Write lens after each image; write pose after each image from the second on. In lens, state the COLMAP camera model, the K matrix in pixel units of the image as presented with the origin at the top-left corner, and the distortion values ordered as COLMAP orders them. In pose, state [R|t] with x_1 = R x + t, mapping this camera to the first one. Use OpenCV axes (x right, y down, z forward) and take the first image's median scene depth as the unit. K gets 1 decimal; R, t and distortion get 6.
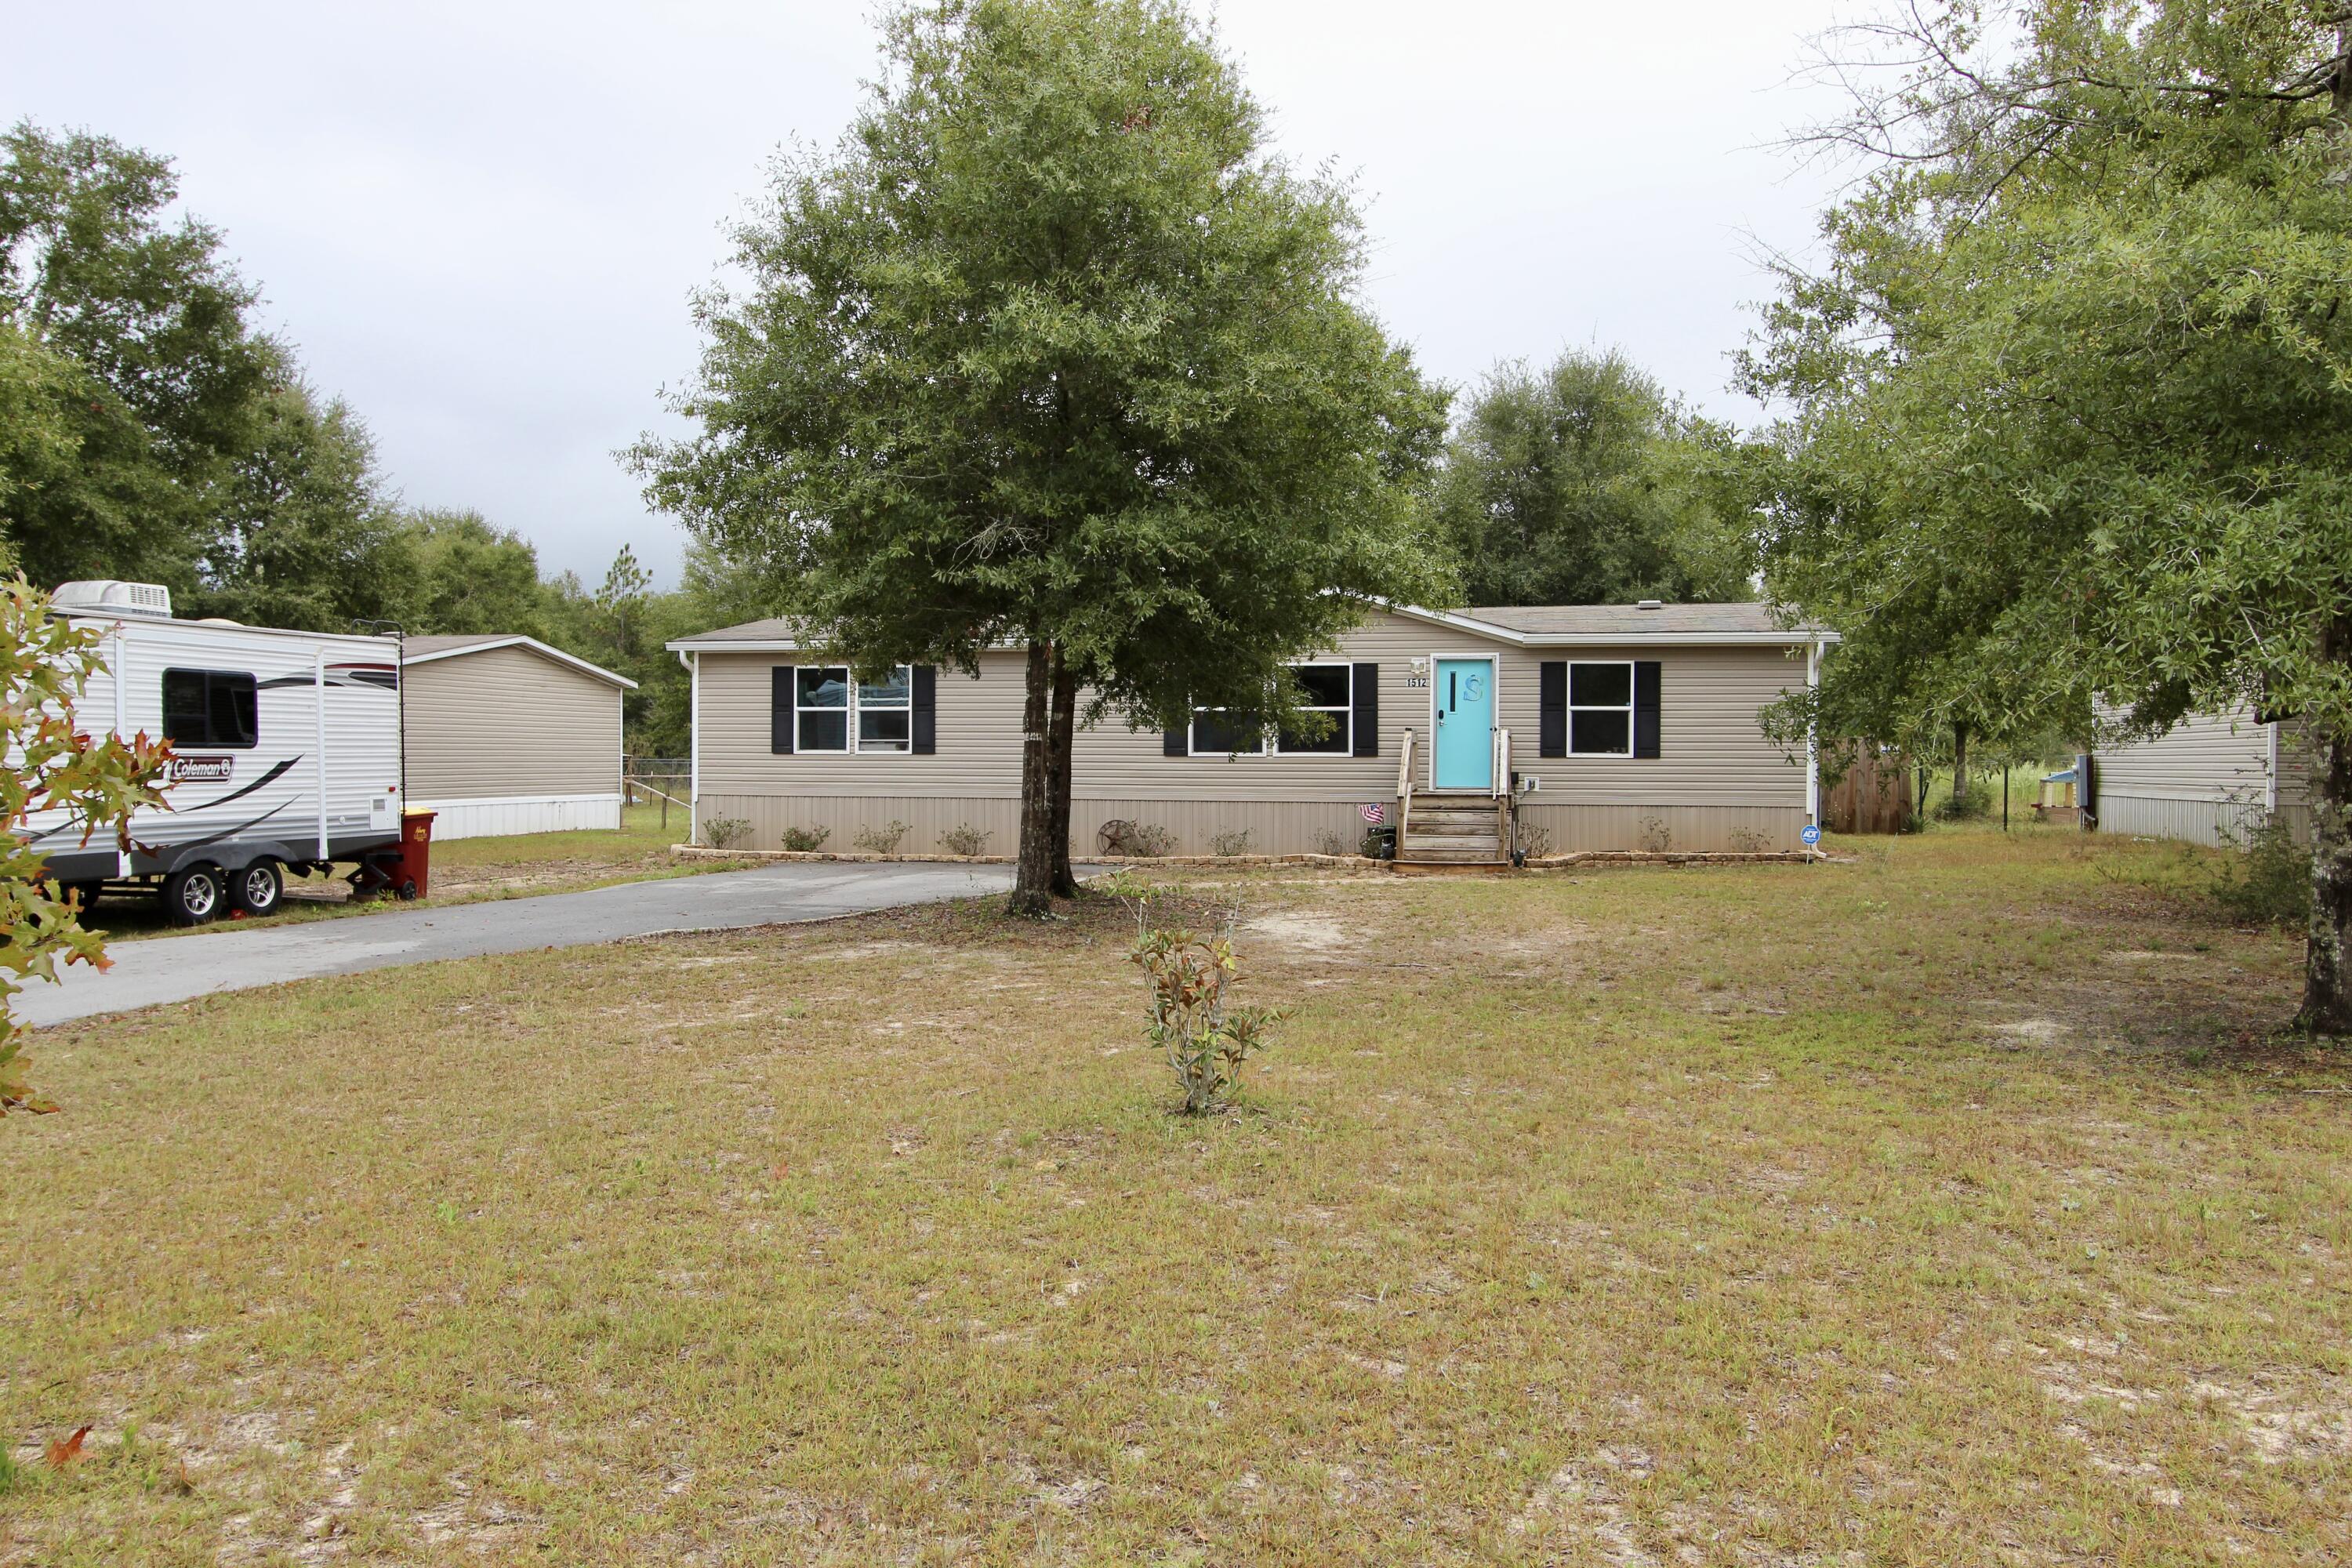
lens RADIAL K [[1818.3, 0, 1167.0], [0, 1818.3, 788.3], [0, 0, 1]] dist [-0.004429, 0.007024]
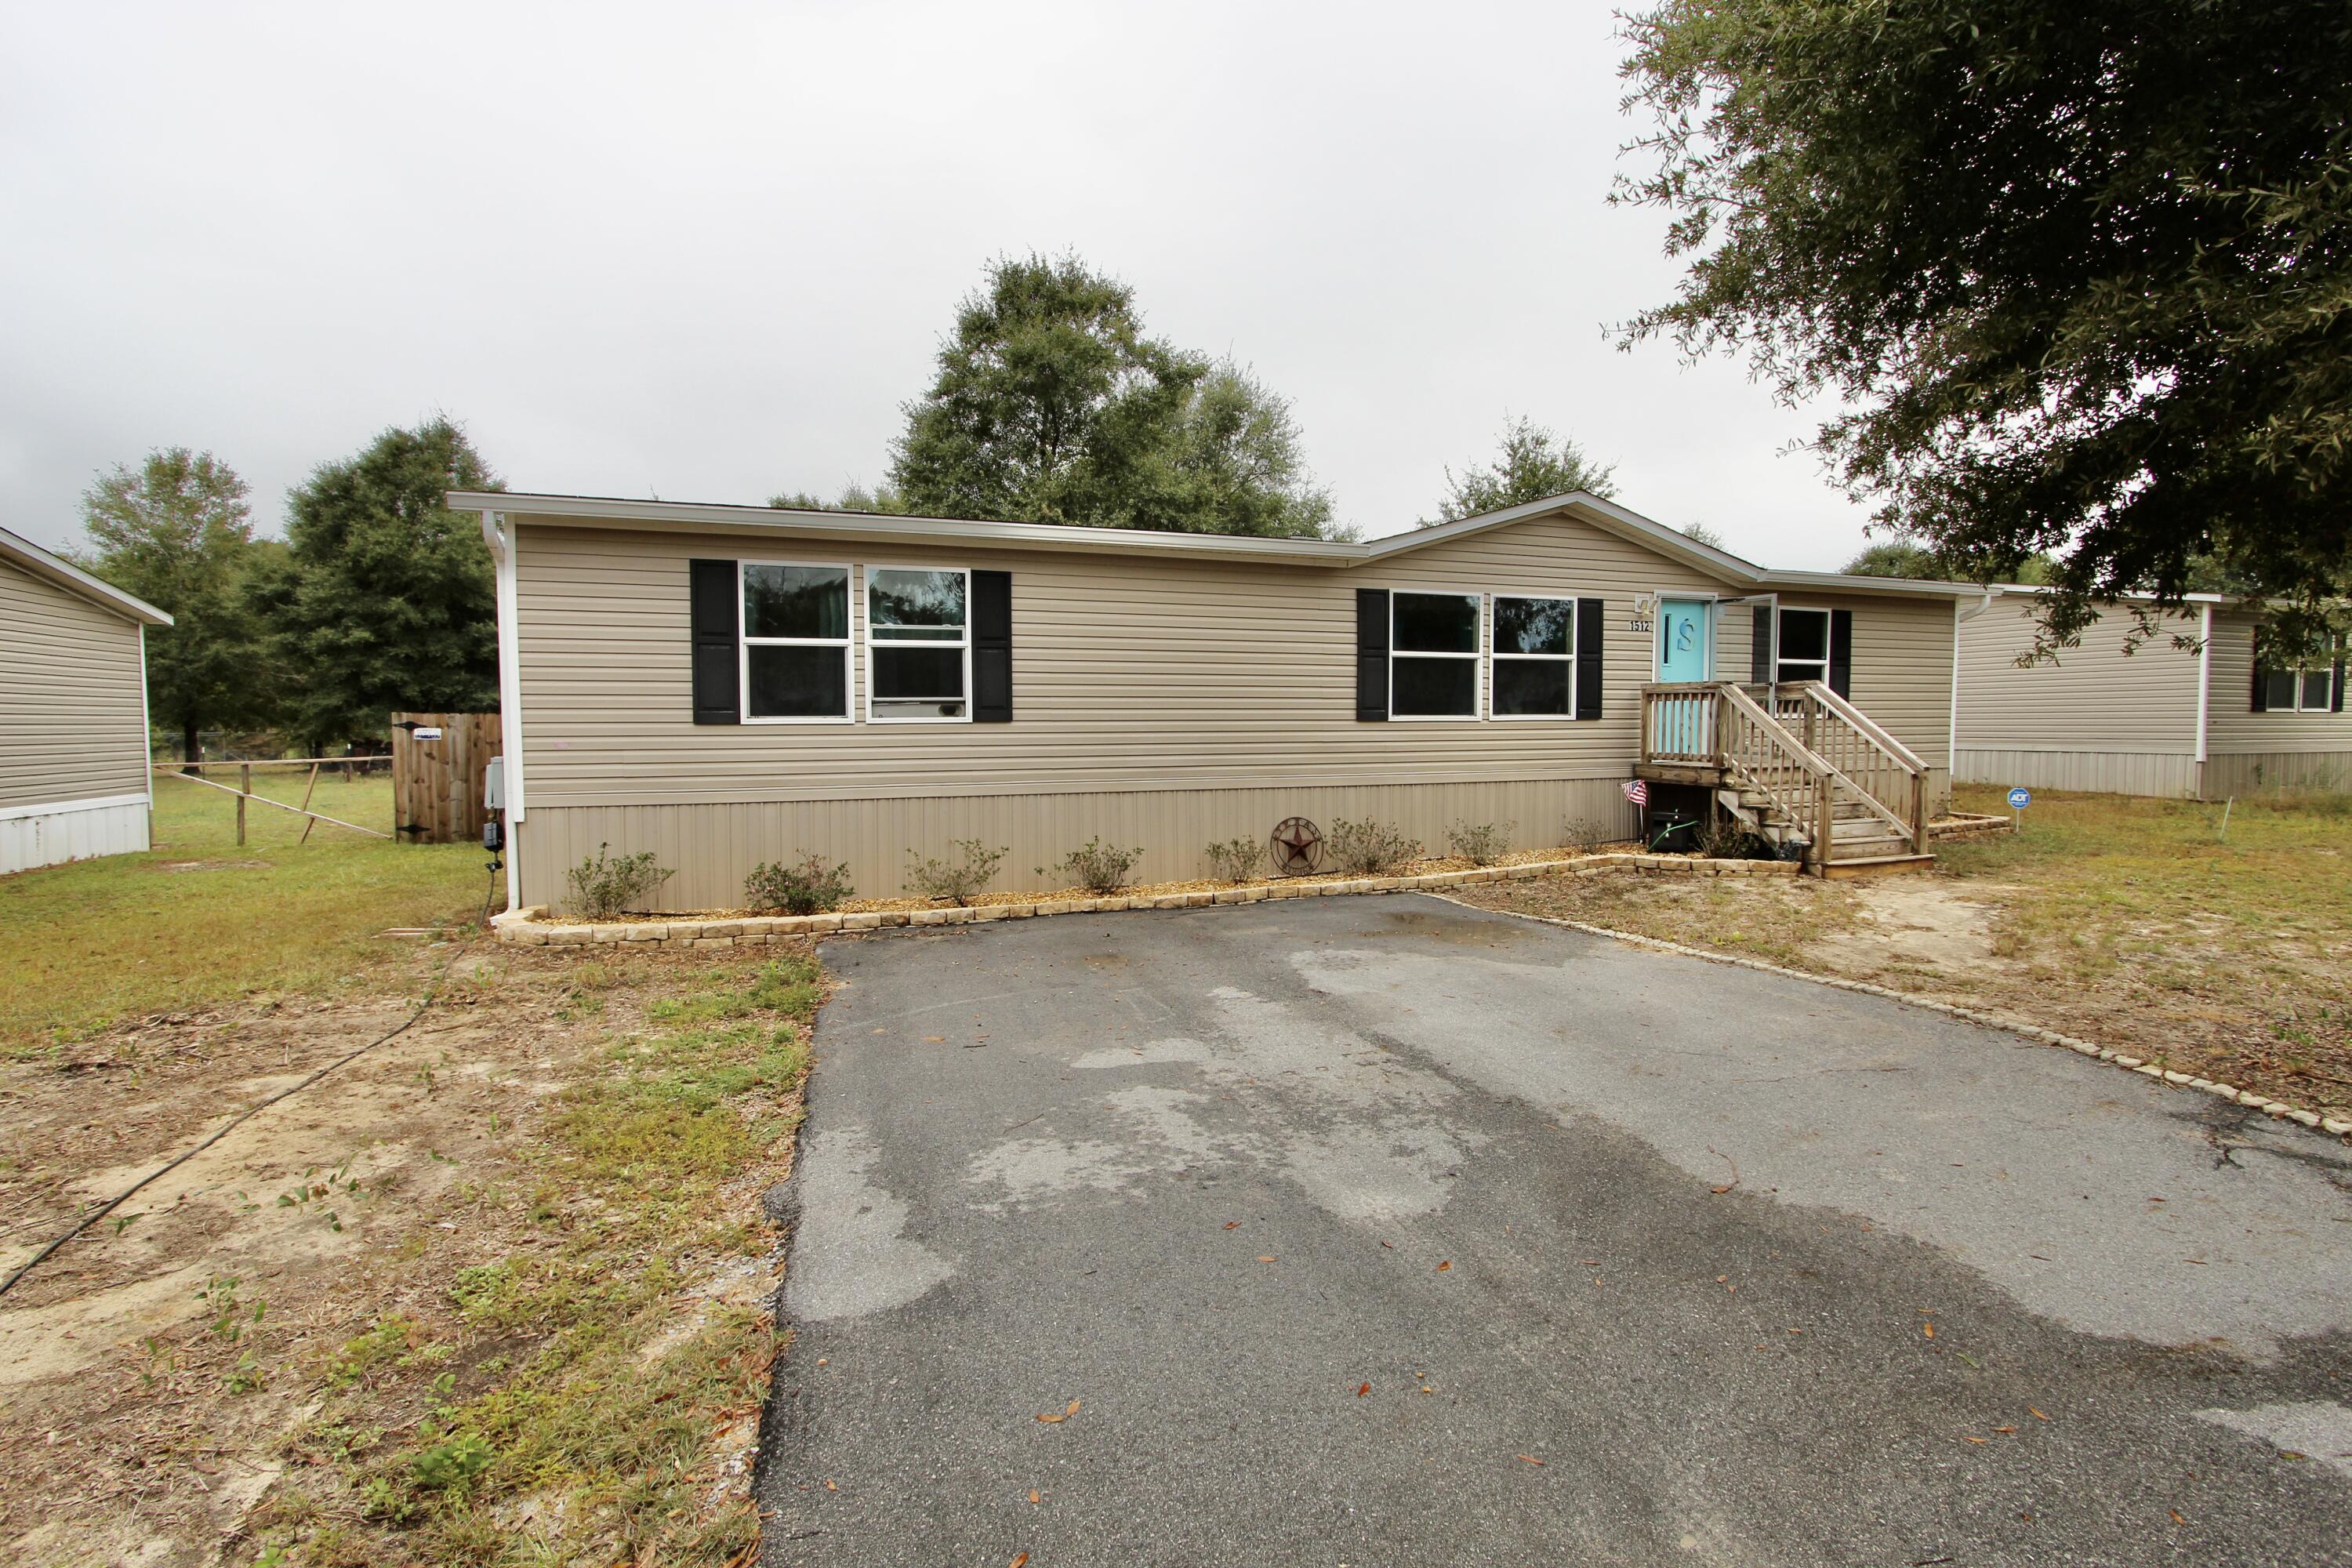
lens RADIAL K [[1094.6, 0, 1174.0], [0, 1094.6, 778.0], [0, 0, 1]] dist [-0.015903, 0.000159]
pose [[0.837727, -0.037519, 0.544799, -0.293570], [0.019434, 0.999053, 0.038919, -0.014144], [-0.545744, -0.022016, 0.837663, 0.706217]]
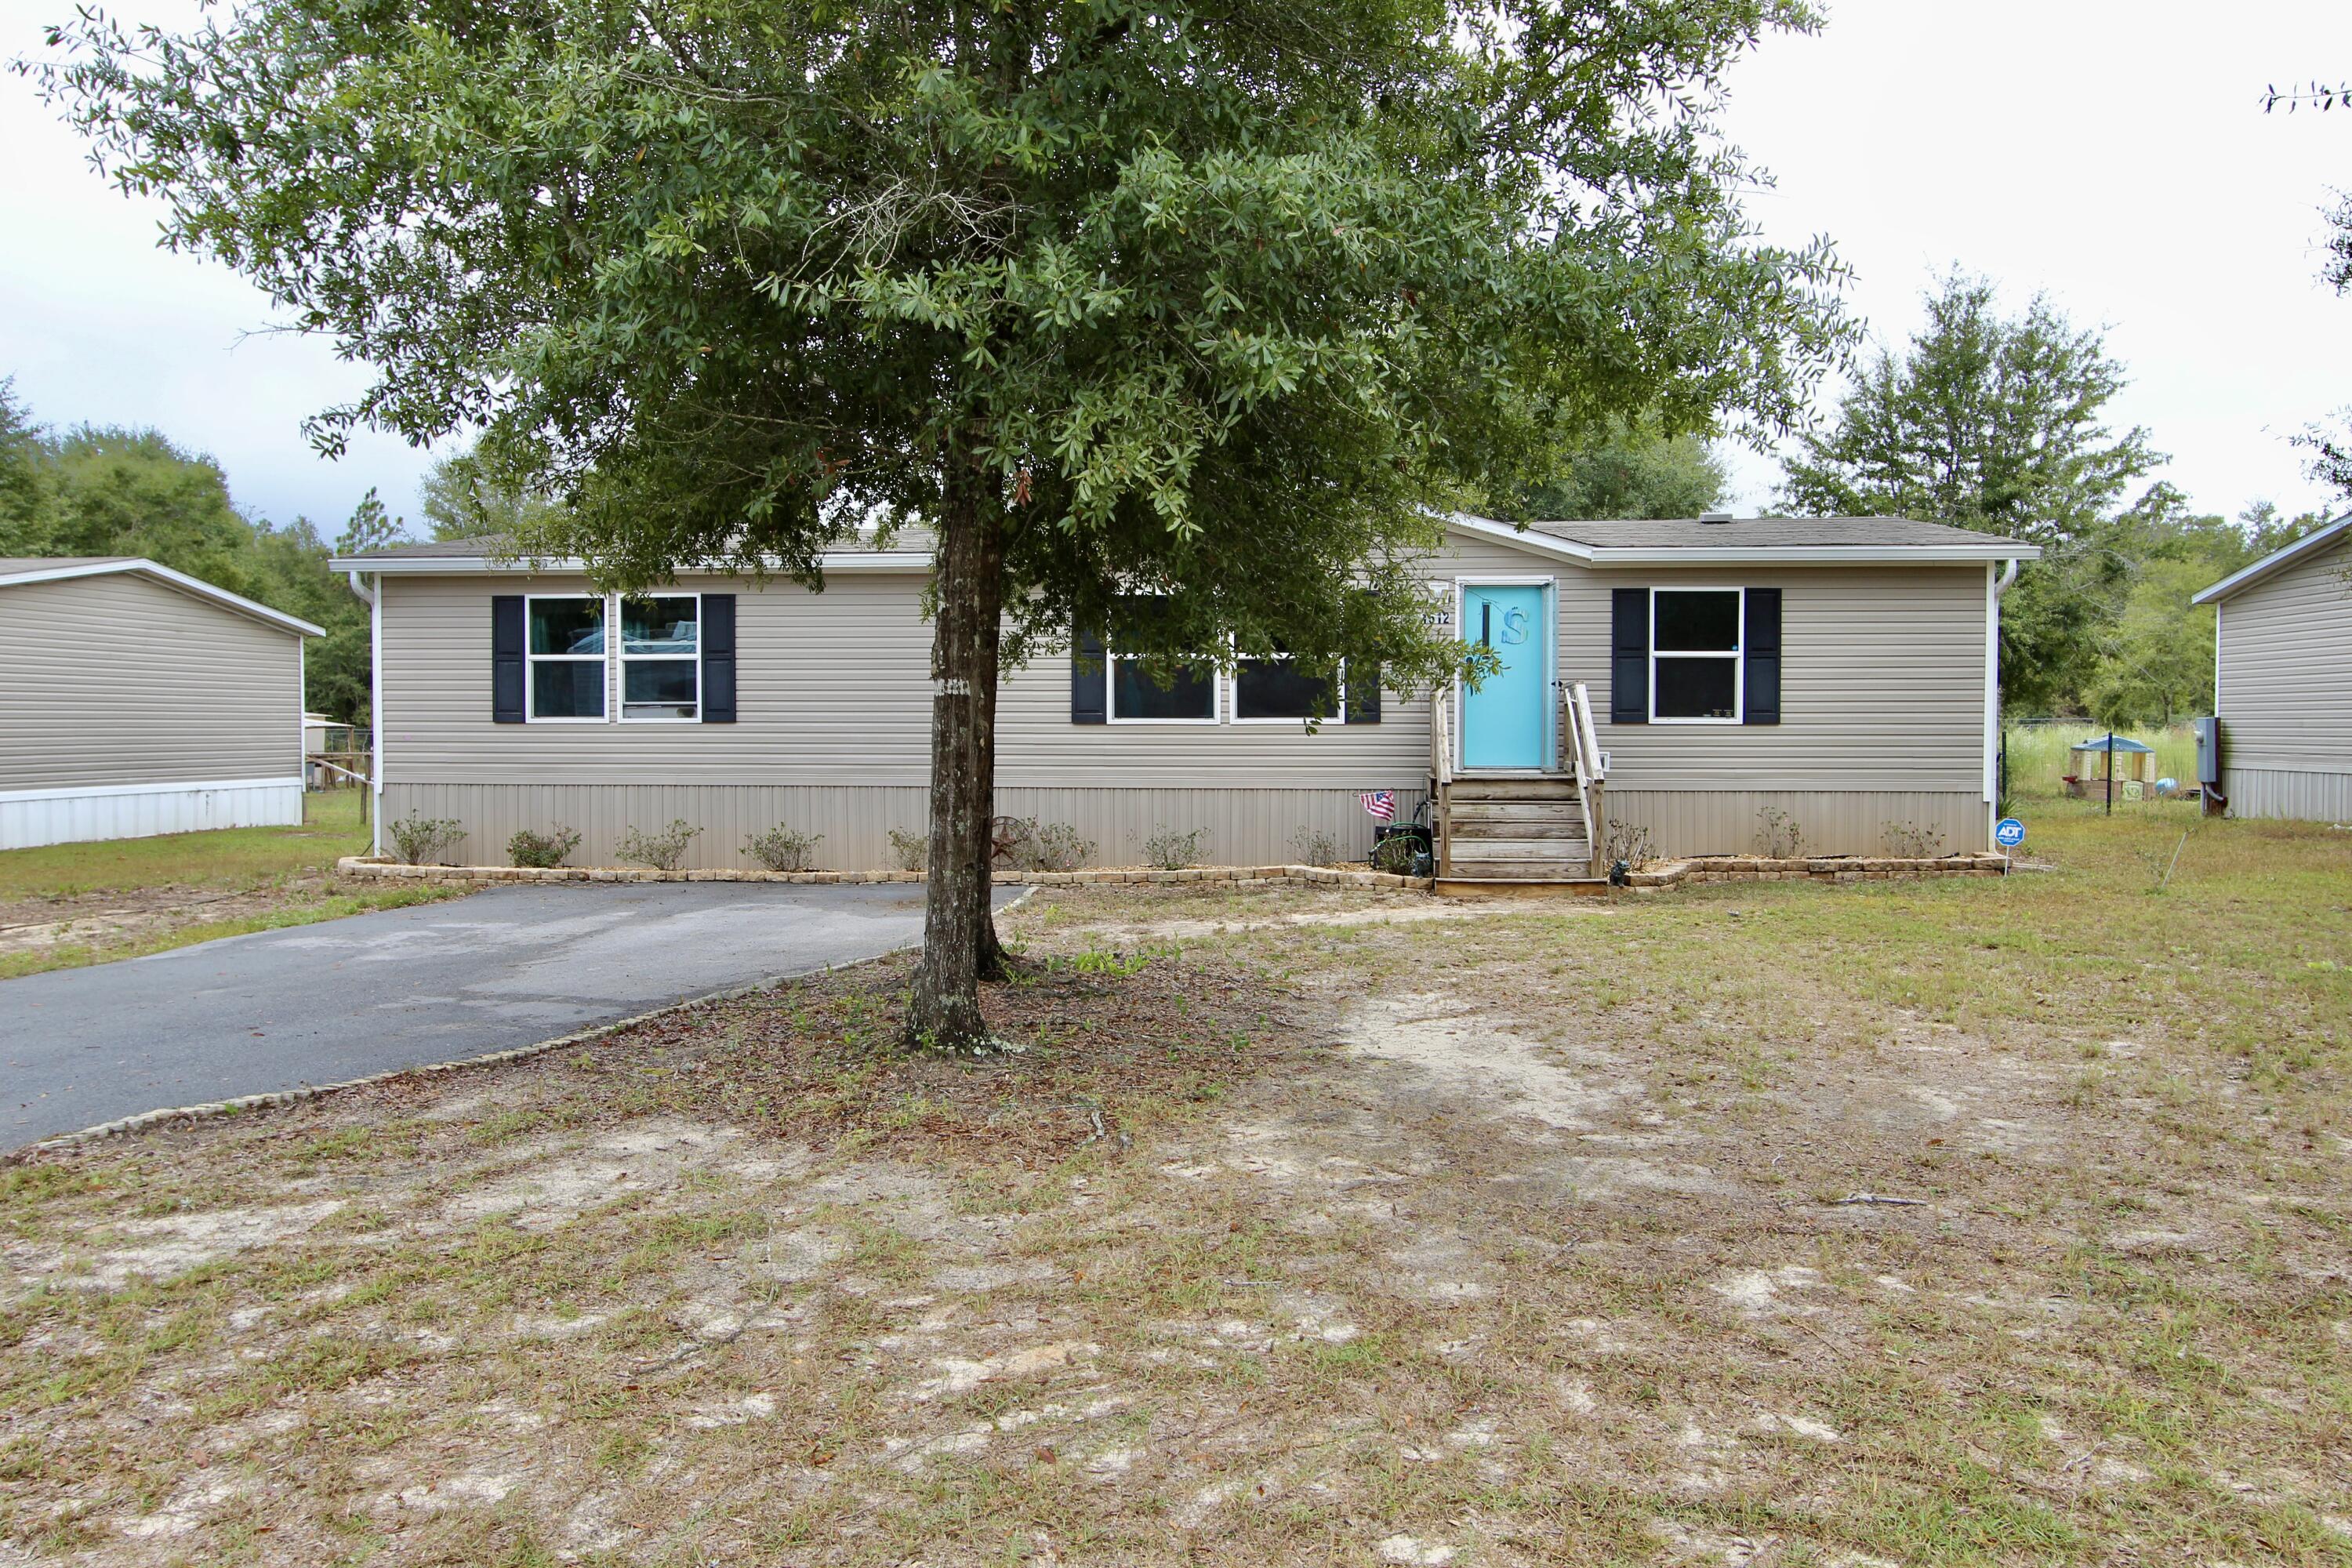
lens RADIAL K [[1818.3, 0, 1170.8], [0, 1818.3, 778.7], [0, 0, 1]] dist [-0.004429, 0.007024]
pose [[0.993514, -0.007473, 0.113463, -0.044388], [0.005983, 0.999891, 0.013465, -0.006131], [-0.113552, -0.012699, 0.993451, 0.311005]]
